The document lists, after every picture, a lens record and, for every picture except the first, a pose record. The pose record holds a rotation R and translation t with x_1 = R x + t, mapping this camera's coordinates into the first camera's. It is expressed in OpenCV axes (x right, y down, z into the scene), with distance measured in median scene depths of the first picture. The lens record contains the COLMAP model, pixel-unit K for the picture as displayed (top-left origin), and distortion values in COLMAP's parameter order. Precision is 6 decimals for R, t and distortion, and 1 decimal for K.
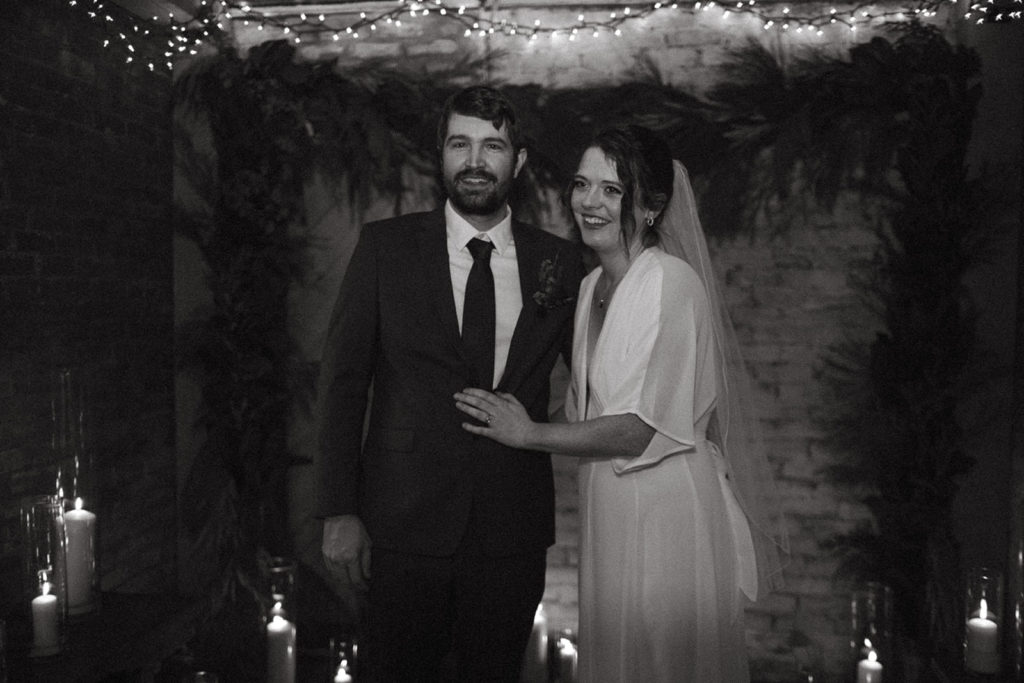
lens RADIAL K [[1006.6, 0, 501.8], [0, 1006.6, 337.3], [0, 0, 1]] dist [-0.100681, 0.113165]
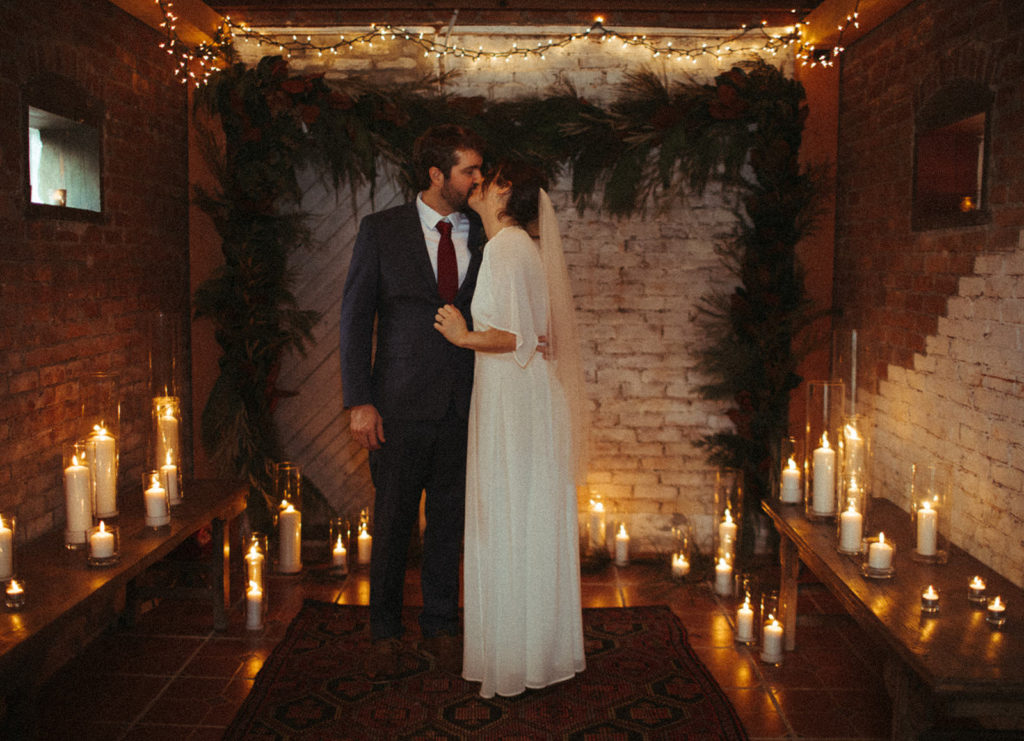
lens RADIAL K [[1246.7, 0, 462.2], [0, 1246.7, 368.0], [0, 0, 1]] dist [-0.082227, 0.014584]
pose [[0.994758, -0.008590, 0.101893, -0.157248], [0.004514, 0.999183, 0.040162, 0.034700], [-0.102155, -0.039491, 0.993984, -0.615652]]
